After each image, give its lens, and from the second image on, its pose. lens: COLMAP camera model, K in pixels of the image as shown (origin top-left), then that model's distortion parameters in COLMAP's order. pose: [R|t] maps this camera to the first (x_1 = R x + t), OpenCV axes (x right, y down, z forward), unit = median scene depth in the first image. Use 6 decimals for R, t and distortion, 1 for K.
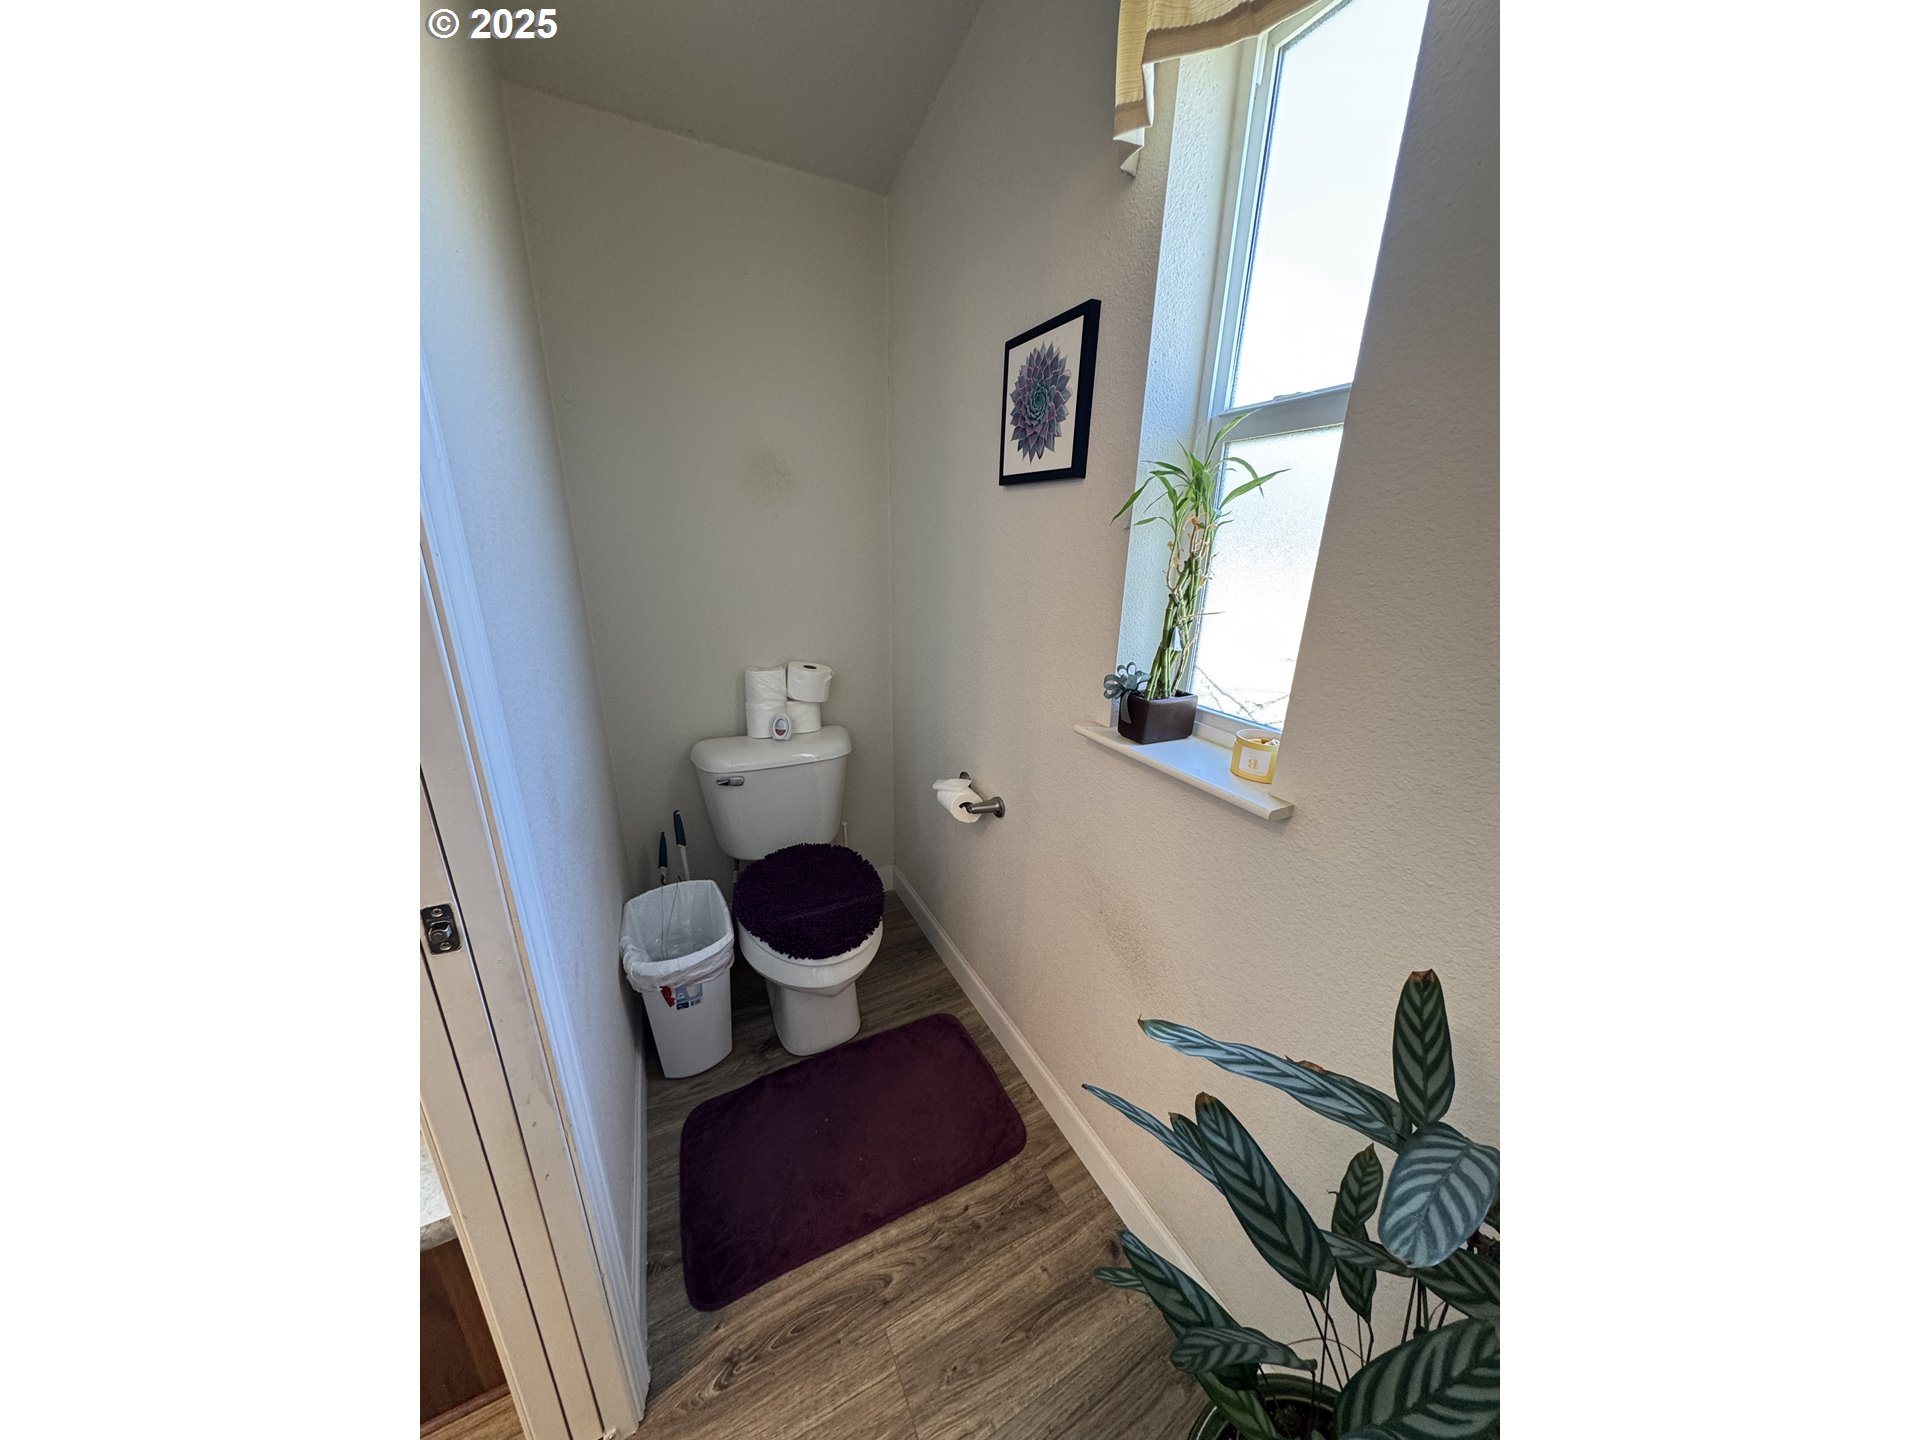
lens RADIAL K [[582.7, 0, 964.0], [0, 582.7, 723.7], [0, 0, 1]] dist [0.000368, 0.000005]
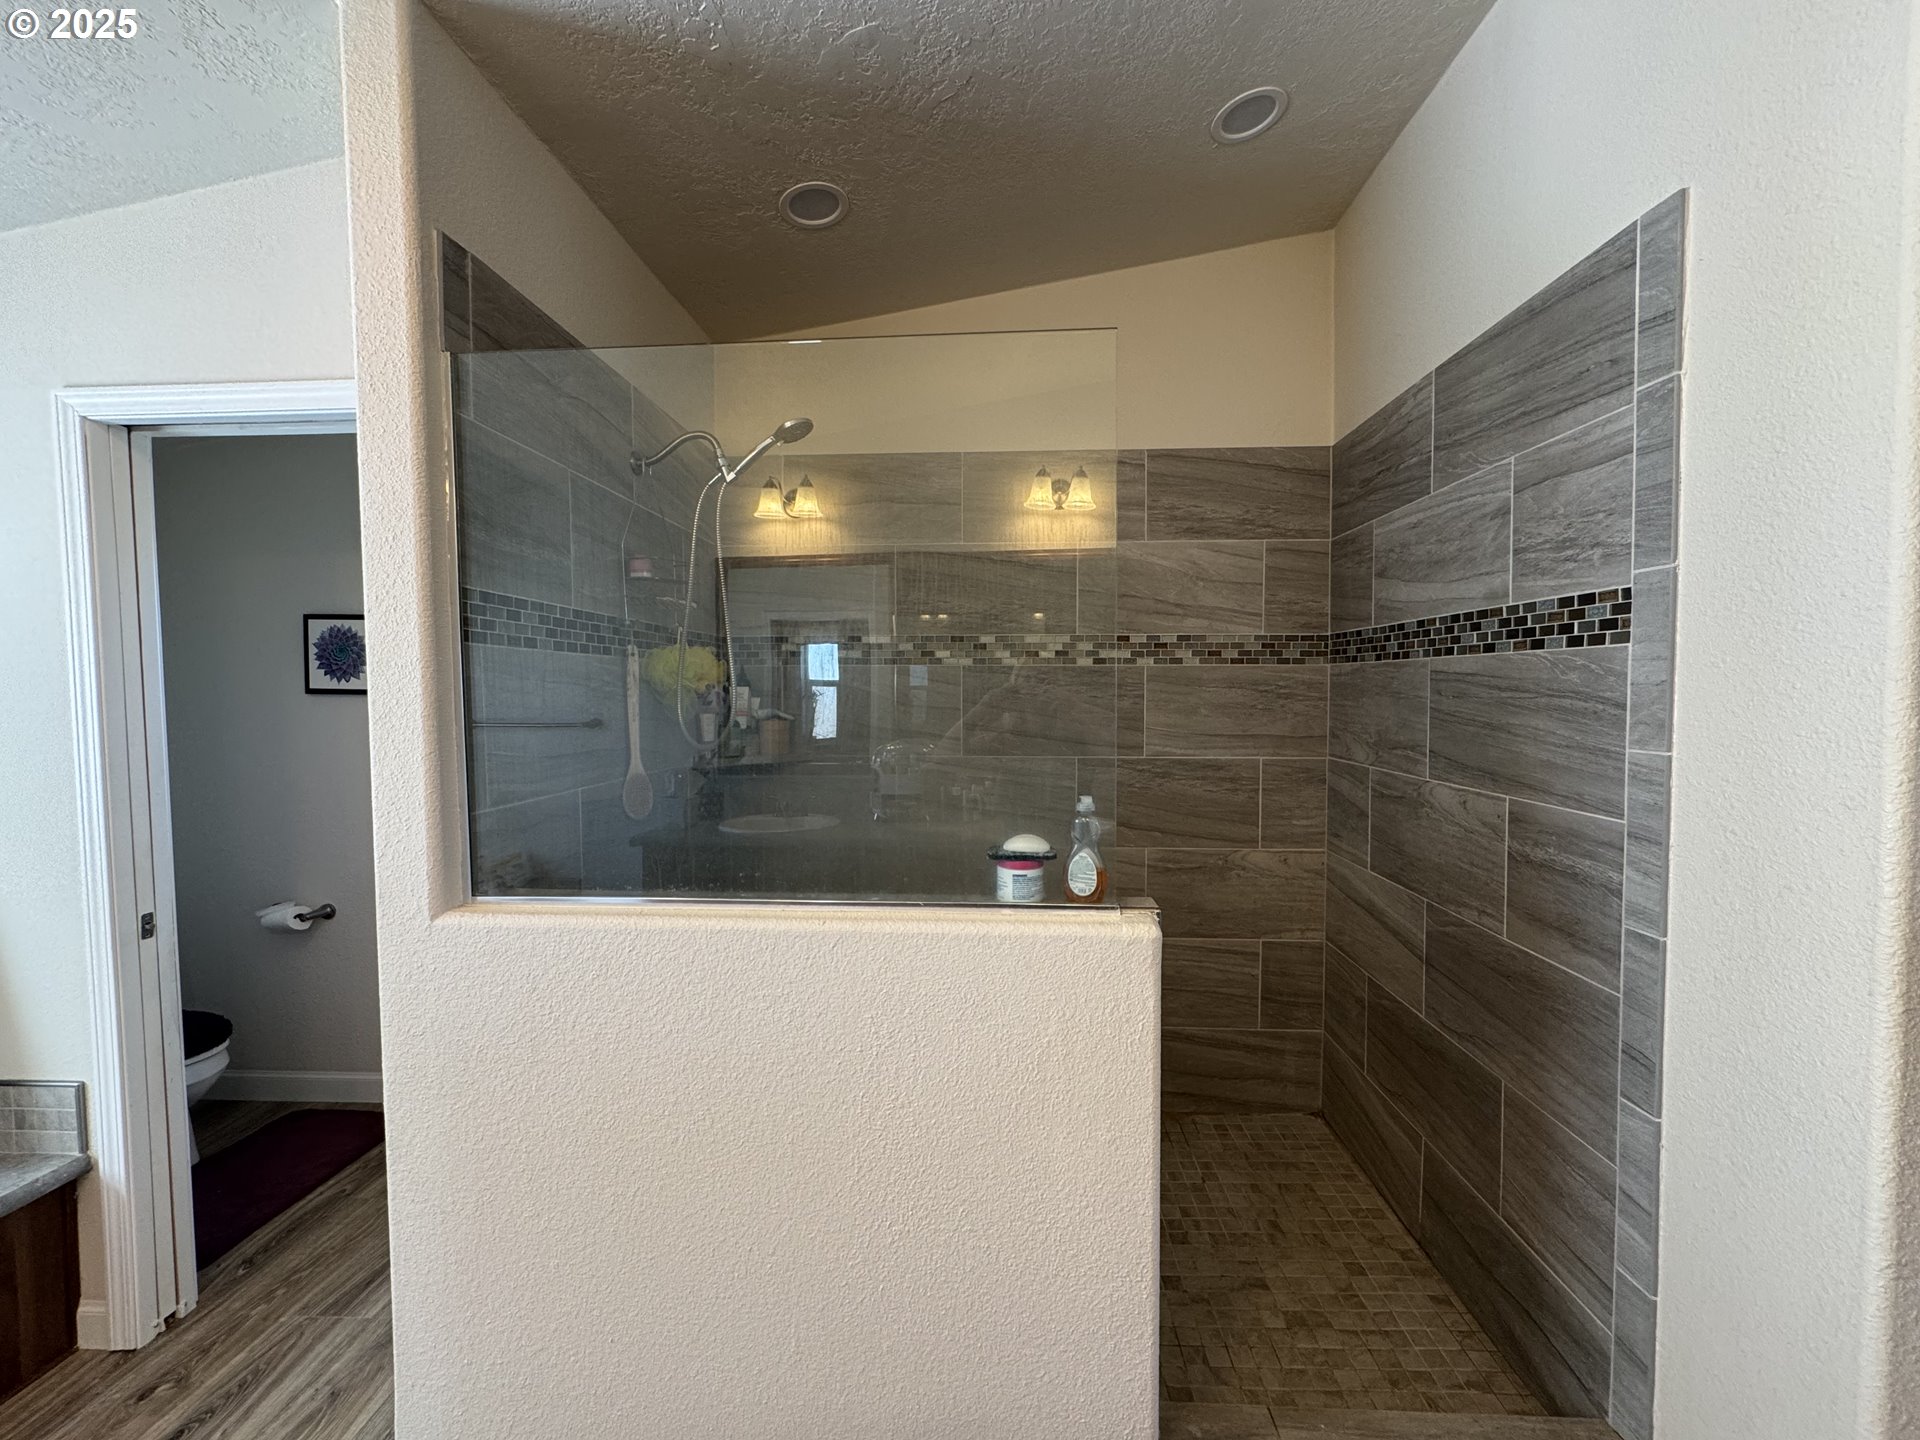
lens RADIAL K [[757.2, 0, 958.3], [0, 757.2, 720.2], [0, 0, 1]] dist [0.000190, -0.000069]
pose [[0.503246, -0.061318, 0.861965, -0.876262], [0.274642, 0.957110, -0.092259, 0.353139], [-0.819338, 0.283161, 0.498503, -1.540089]]
